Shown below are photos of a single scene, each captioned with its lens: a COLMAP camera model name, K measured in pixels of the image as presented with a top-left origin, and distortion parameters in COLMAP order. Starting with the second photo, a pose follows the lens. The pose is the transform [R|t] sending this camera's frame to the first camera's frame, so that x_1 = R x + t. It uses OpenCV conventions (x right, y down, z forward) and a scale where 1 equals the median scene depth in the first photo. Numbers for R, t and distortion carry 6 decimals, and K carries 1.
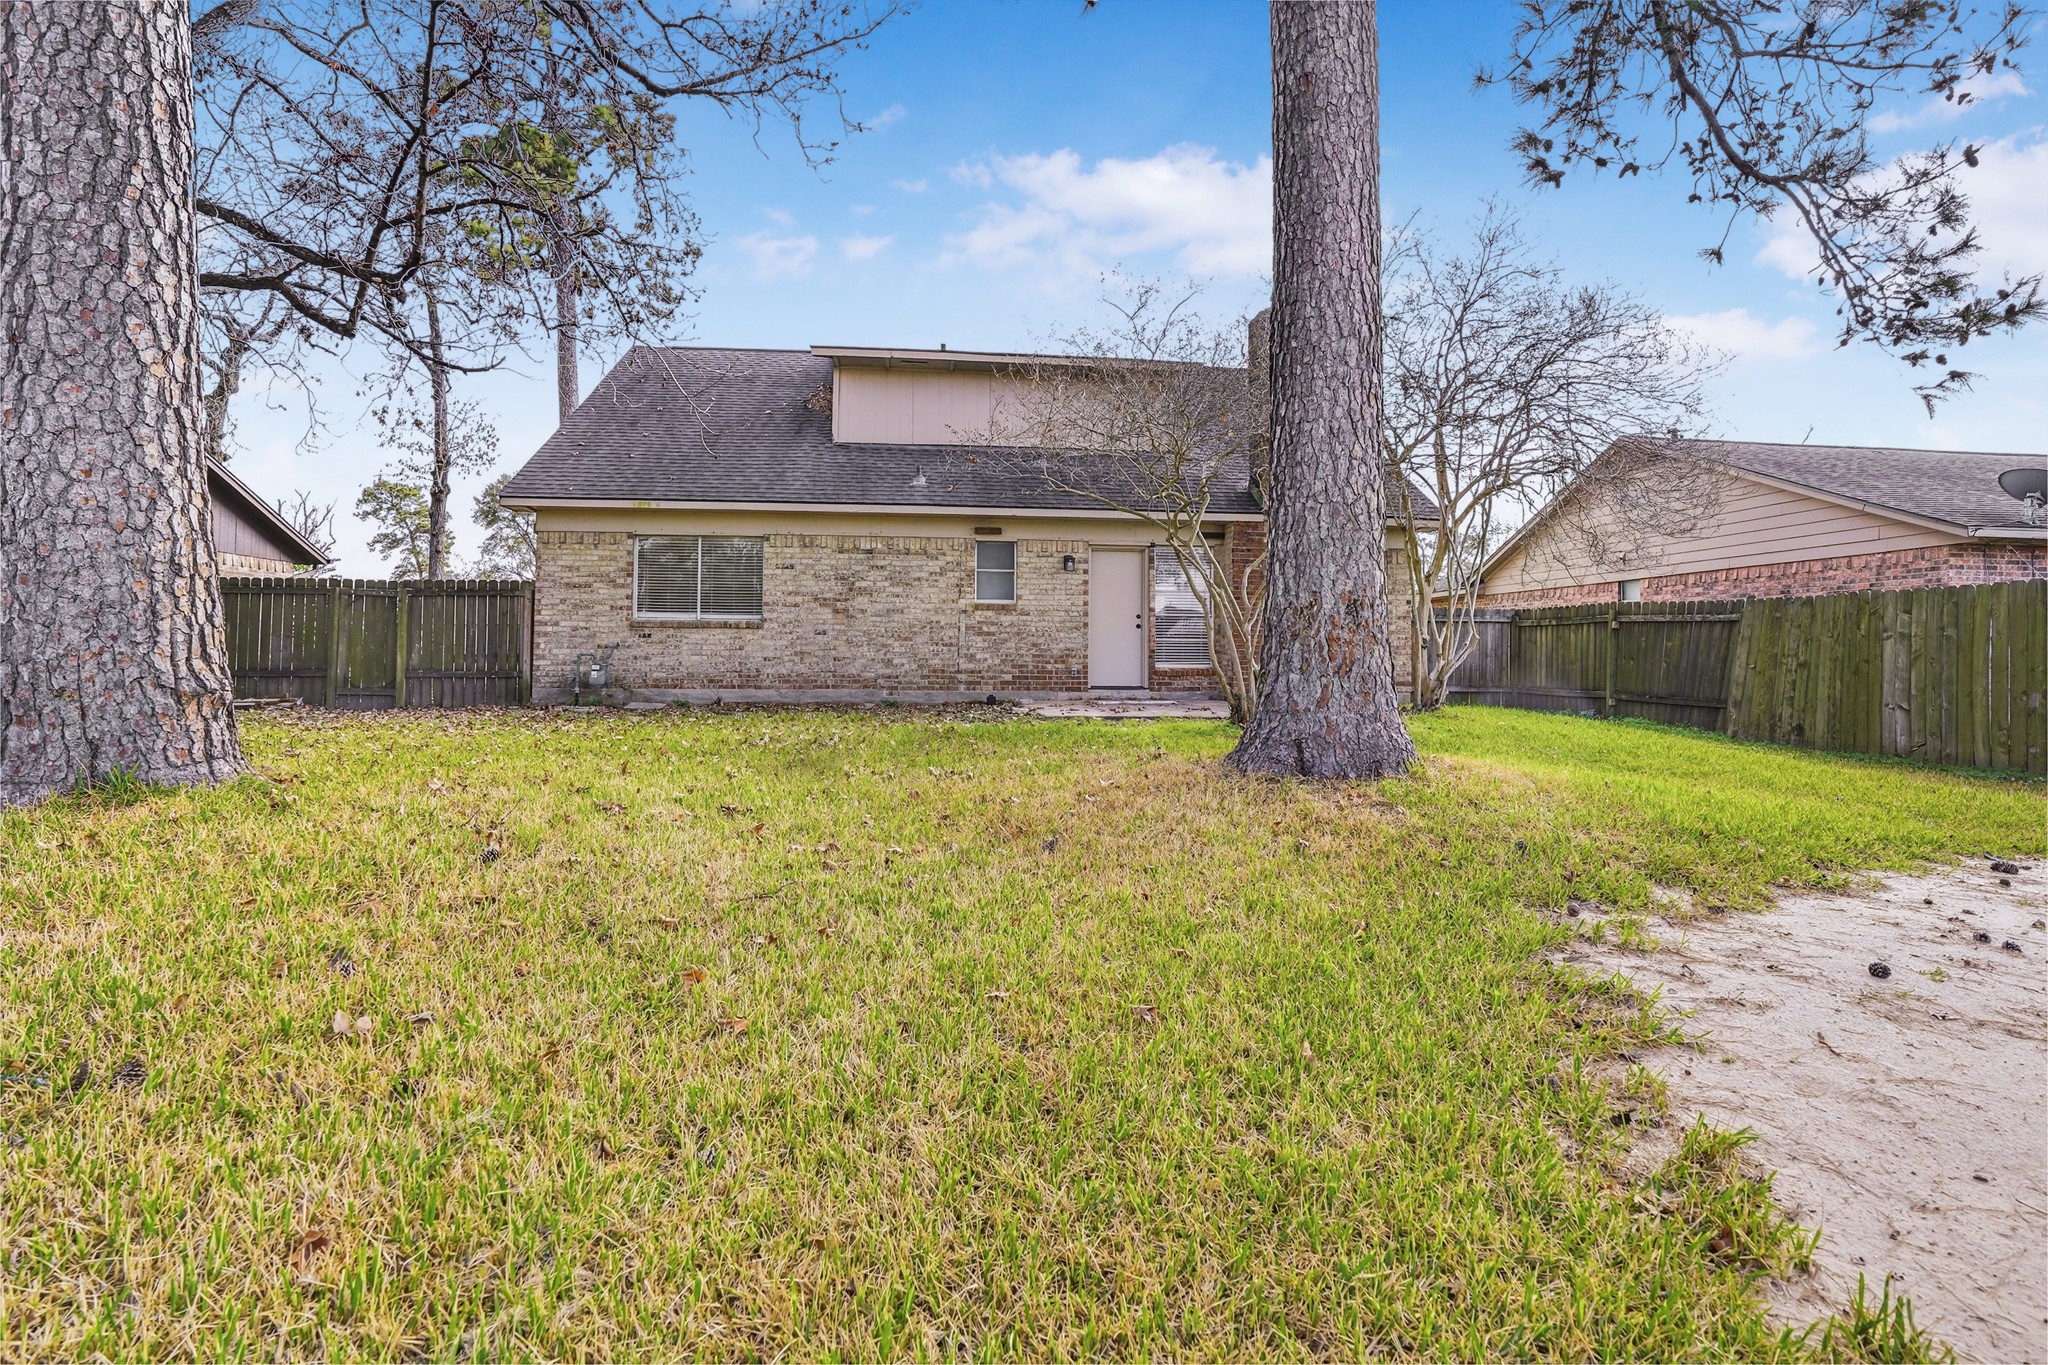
lens RADIAL K [[1028.2, 0, 1014.0], [0, 1028.2, 642.6], [0, 0, 1]] dist [-0.061040, 0.034703]
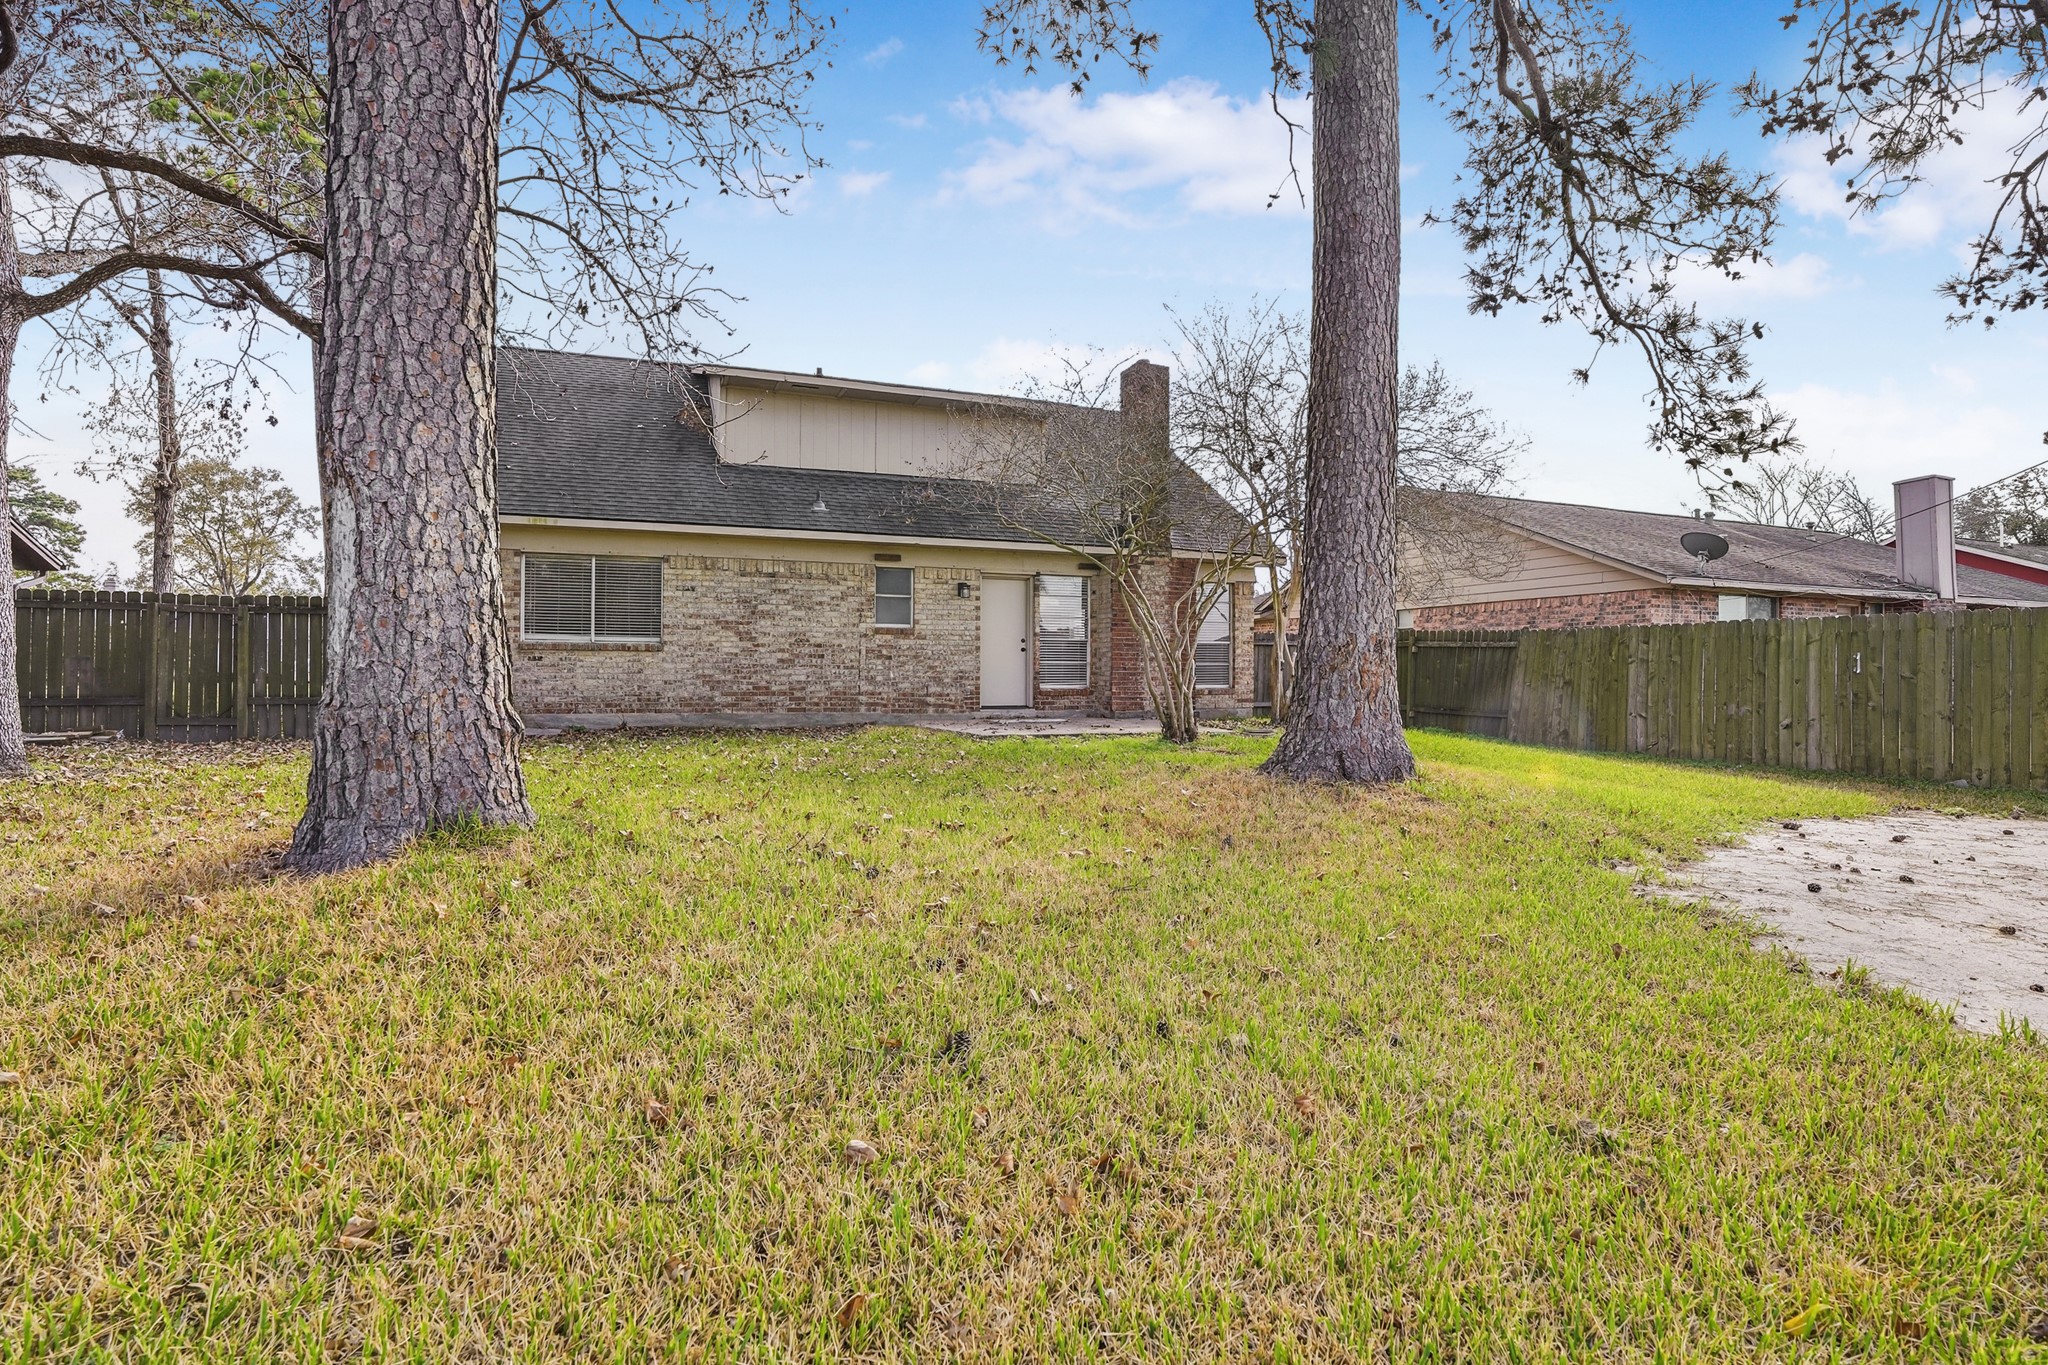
lens RADIAL K [[1028.8, 0, 1024.0], [0, 1028.8, 682.5], [0, 0, 1]] dist [-0.058739, 0.036808]
pose [[0.961106, -0.005019, 0.276134, -0.414388], [-0.001730, 0.999706, 0.024194, -0.018312], [-0.276175, -0.023731, 0.960814, -0.088158]]
